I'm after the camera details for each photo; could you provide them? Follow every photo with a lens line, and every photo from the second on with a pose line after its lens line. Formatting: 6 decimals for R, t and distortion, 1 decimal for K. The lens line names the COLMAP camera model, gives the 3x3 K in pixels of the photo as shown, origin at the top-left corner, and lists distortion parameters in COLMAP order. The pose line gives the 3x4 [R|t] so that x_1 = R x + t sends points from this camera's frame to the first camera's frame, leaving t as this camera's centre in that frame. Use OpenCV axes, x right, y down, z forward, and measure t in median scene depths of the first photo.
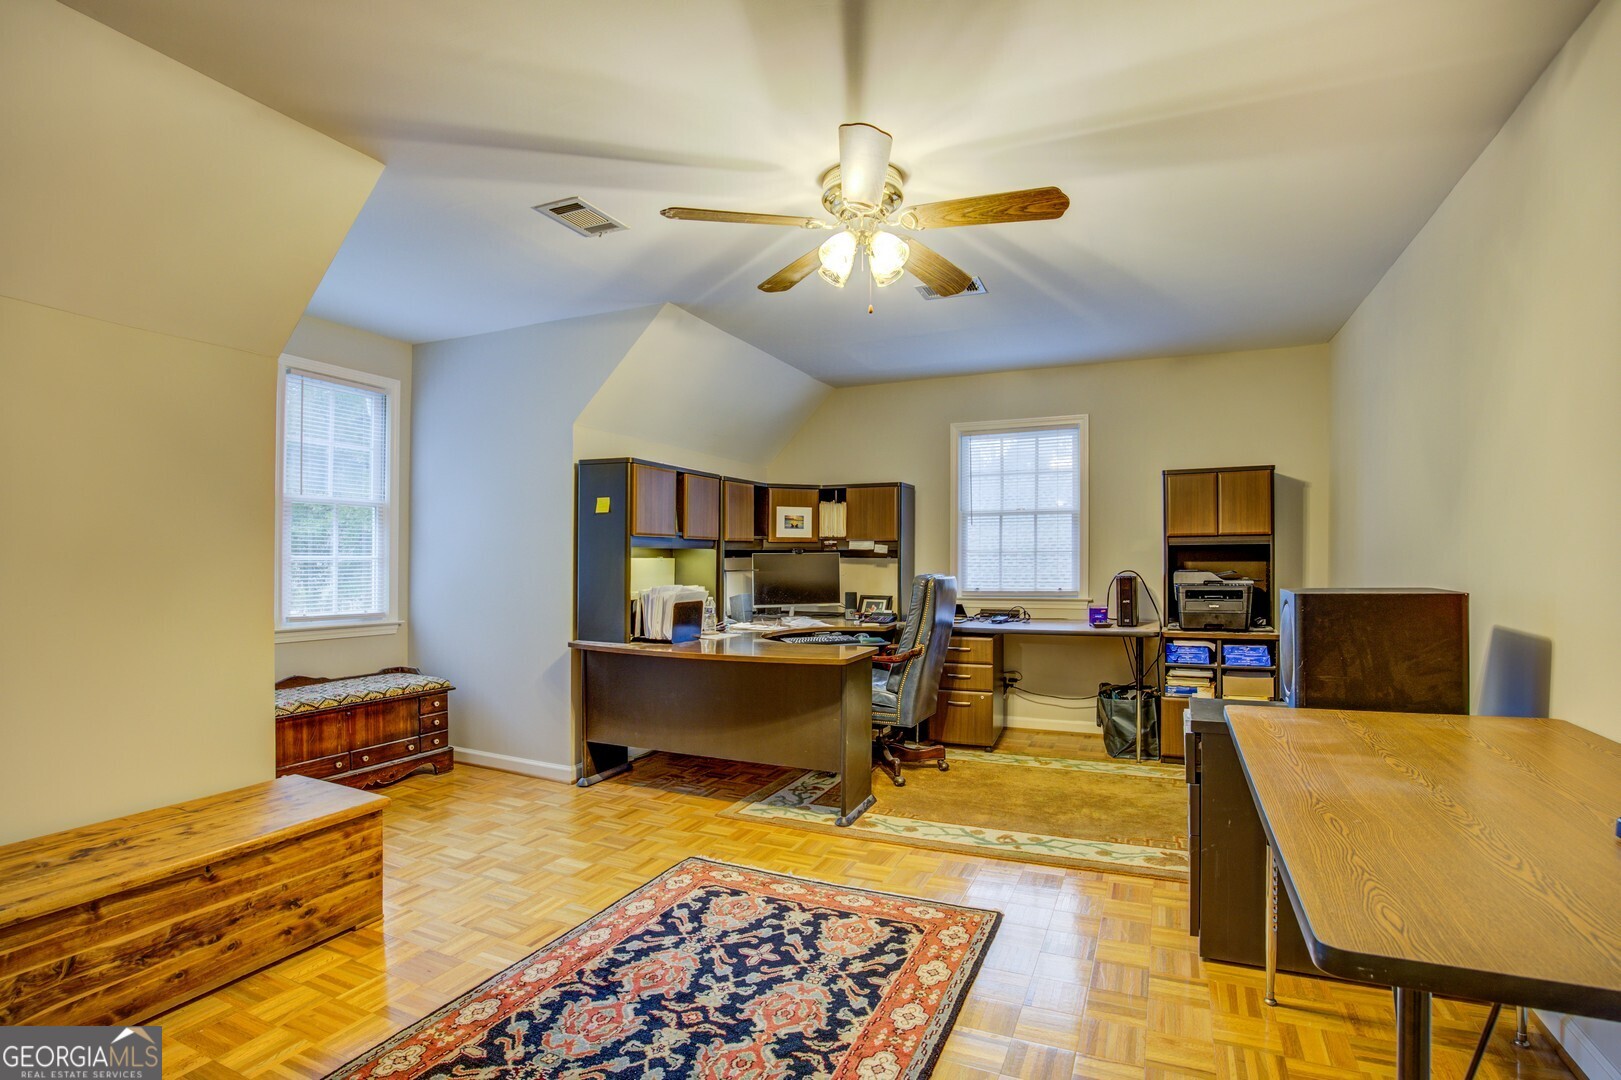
lens RADIAL K [[793.3, 0, 810.5], [0, 793.3, 540.0], [0, 0, 1]] dist [-0.030759, 0.000093]
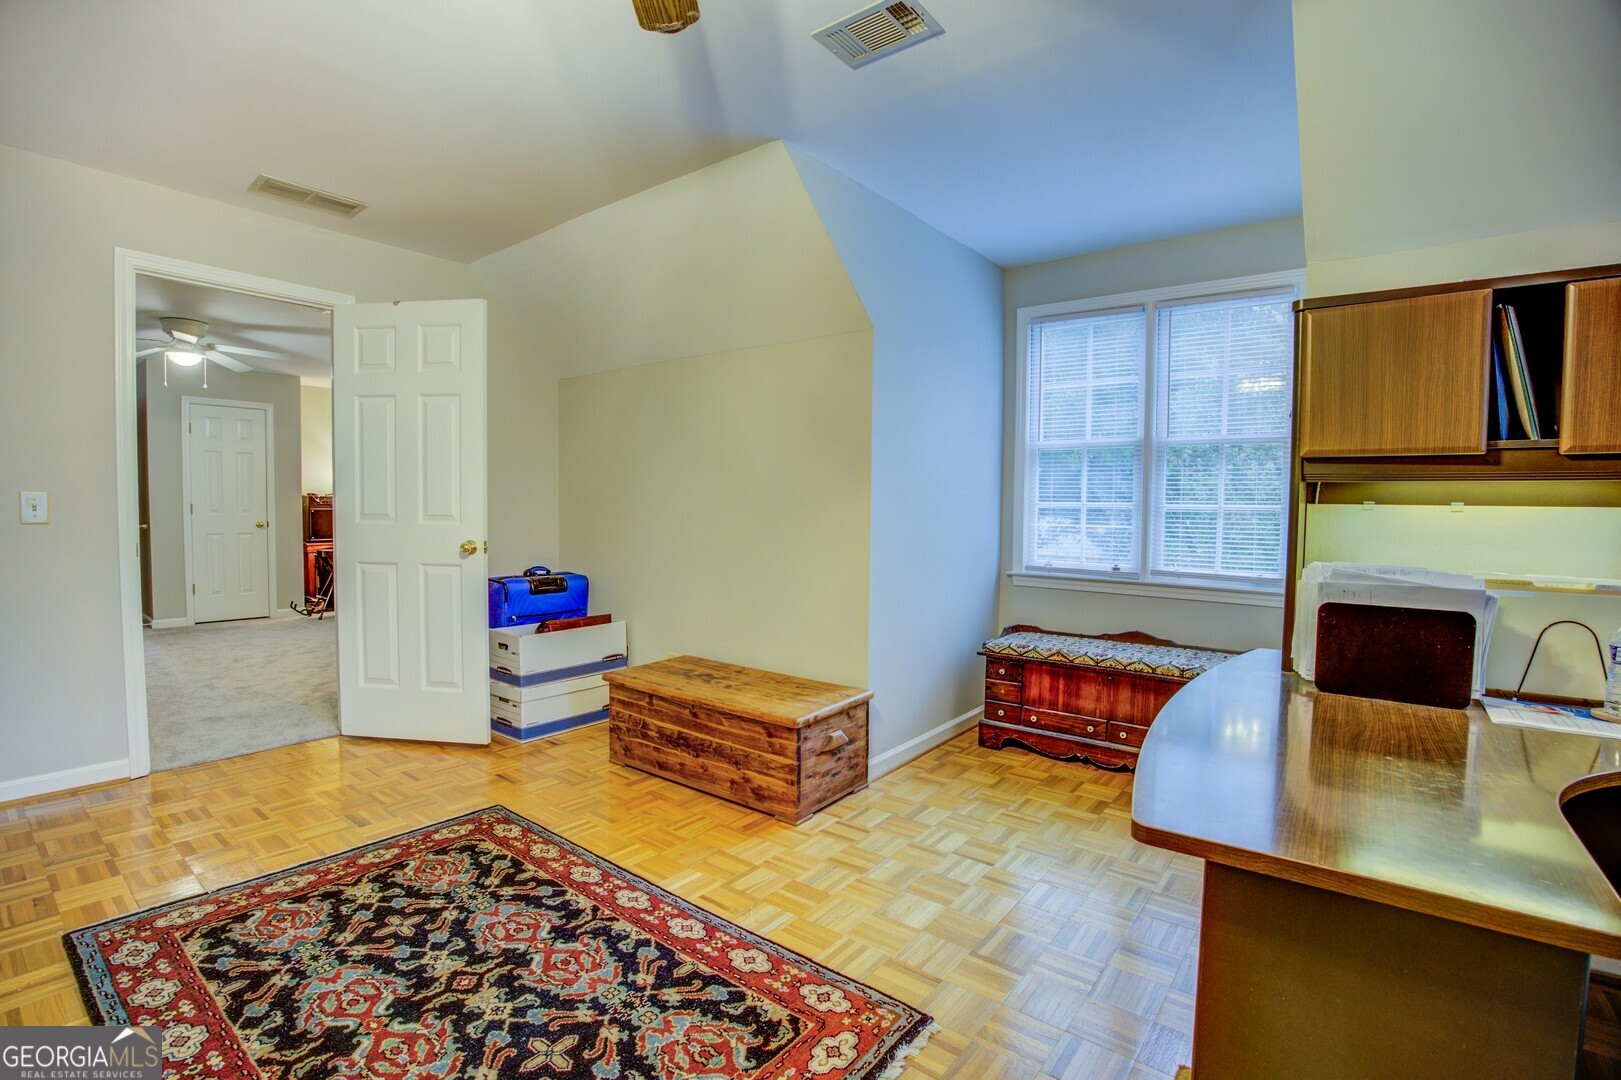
lens RADIAL K [[699.5, 0, 730.2], [0, 699.5, 531.7], [0, 0, 1]] dist [-0.037100, -0.000105]
pose [[-0.250940, 0.030355, -0.967527, 0.247472], [0.013318, 0.999522, 0.027904, 0.022277], [0.967911, -0.005883, -0.251224, 0.685469]]
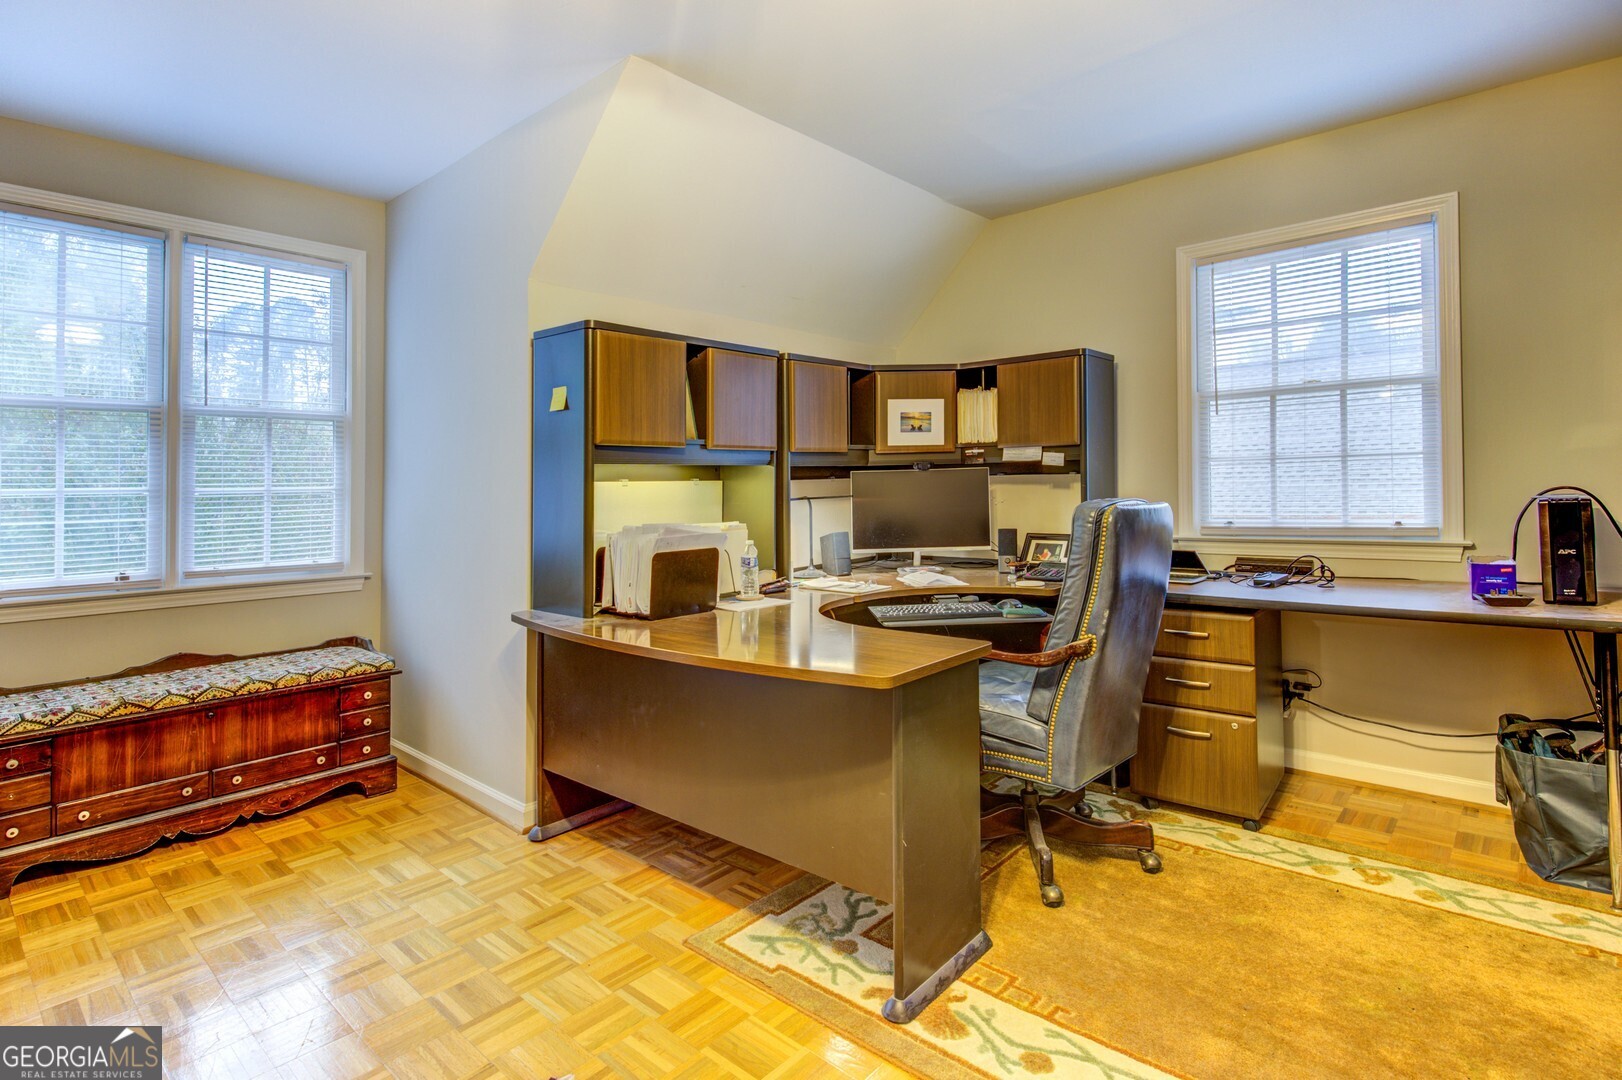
lens RADIAL K [[811.4, 0, 817.2], [0, 811.4, 476.5], [0, 0, 1]] dist [0.013640, -0.000711]
pose [[0.953868, -0.023404, -0.299311, 0.125450], [0.027280, 0.999589, 0.008779, 0.017482], [0.298983, -0.016540, 0.954115, 0.418228]]
